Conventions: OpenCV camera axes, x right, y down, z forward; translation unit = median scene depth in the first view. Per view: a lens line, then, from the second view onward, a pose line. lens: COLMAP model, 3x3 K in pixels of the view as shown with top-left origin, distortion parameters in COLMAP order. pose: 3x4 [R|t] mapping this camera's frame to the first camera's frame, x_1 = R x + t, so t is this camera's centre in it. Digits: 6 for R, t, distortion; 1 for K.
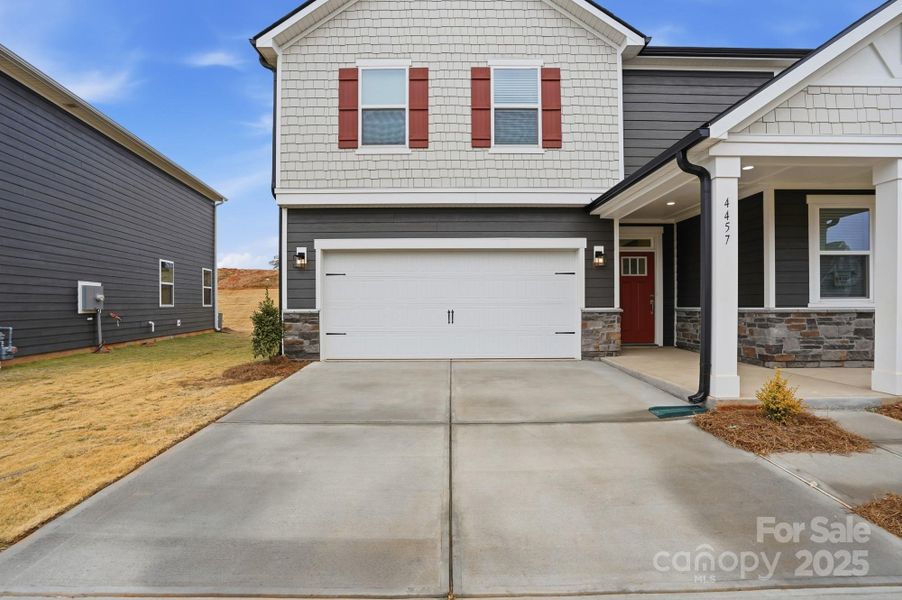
lens RADIAL K [[423.1, 0, 451.3], [0, 423.1, 304.9], [0, 0, 1]] dist [-0.061396, 0.023866]
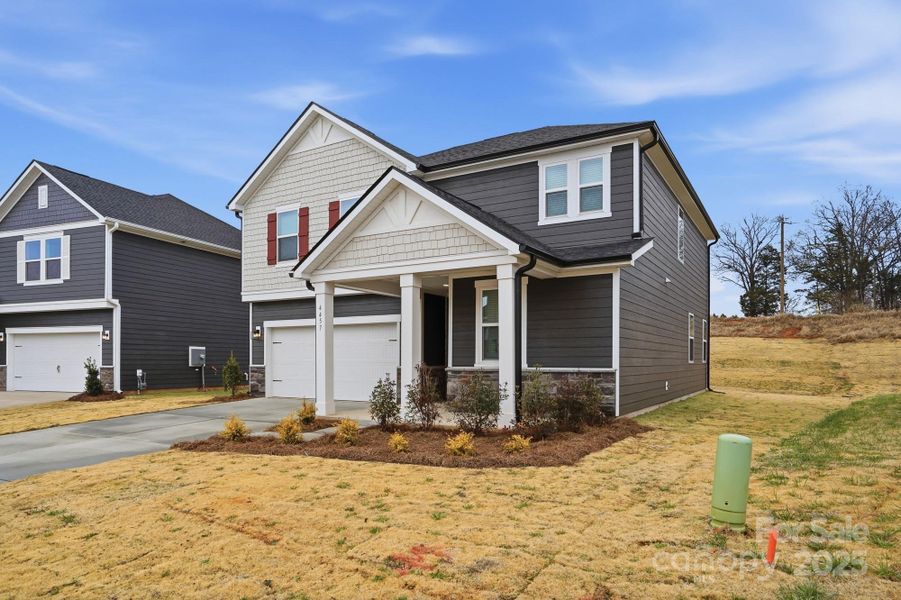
lens RADIAL K [[561.3, 0, 447.3], [0, 561.3, 360.7], [0, 0, 1]] dist [-0.001687, -0.000316]
pose [[0.855583, 0.006211, -0.517628, 1.443176], [-0.007733, 0.999970, -0.000783, -0.009753], [0.517607, 0.004673, 0.855605, -0.489709]]
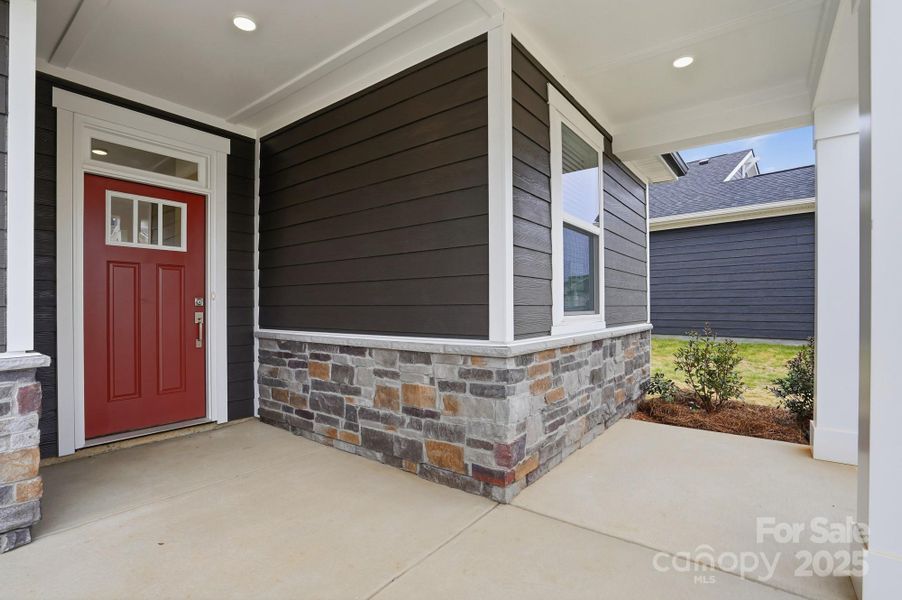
lens RADIAL K [[423.1, 0, 451.3], [0, 423.1, 304.9], [0, 0, 1]] dist [-0.061396, 0.023866]
pose [[0.607276, 0.005502, 0.794472, 0.372181], [0.000519, 0.999973, -0.007322, -0.019650], [-0.794491, 0.004858, 0.607257, 0.675641]]
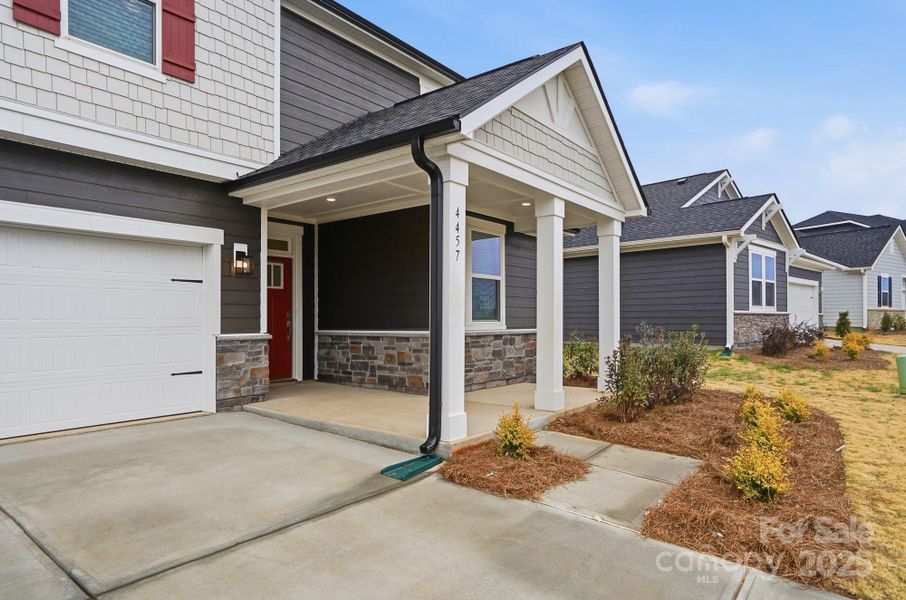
lens RADIAL K [[541.9, 0, 456.4], [0, 541.9, 316.1], [0, 0, 1]] dist [-0.047829, 0.042009]
pose [[0.612858, 0.007405, 0.790159, -0.132742], [0.001746, 0.999941, -0.010725, -0.011925], [-0.790191, 0.007952, 0.612809, 0.187170]]
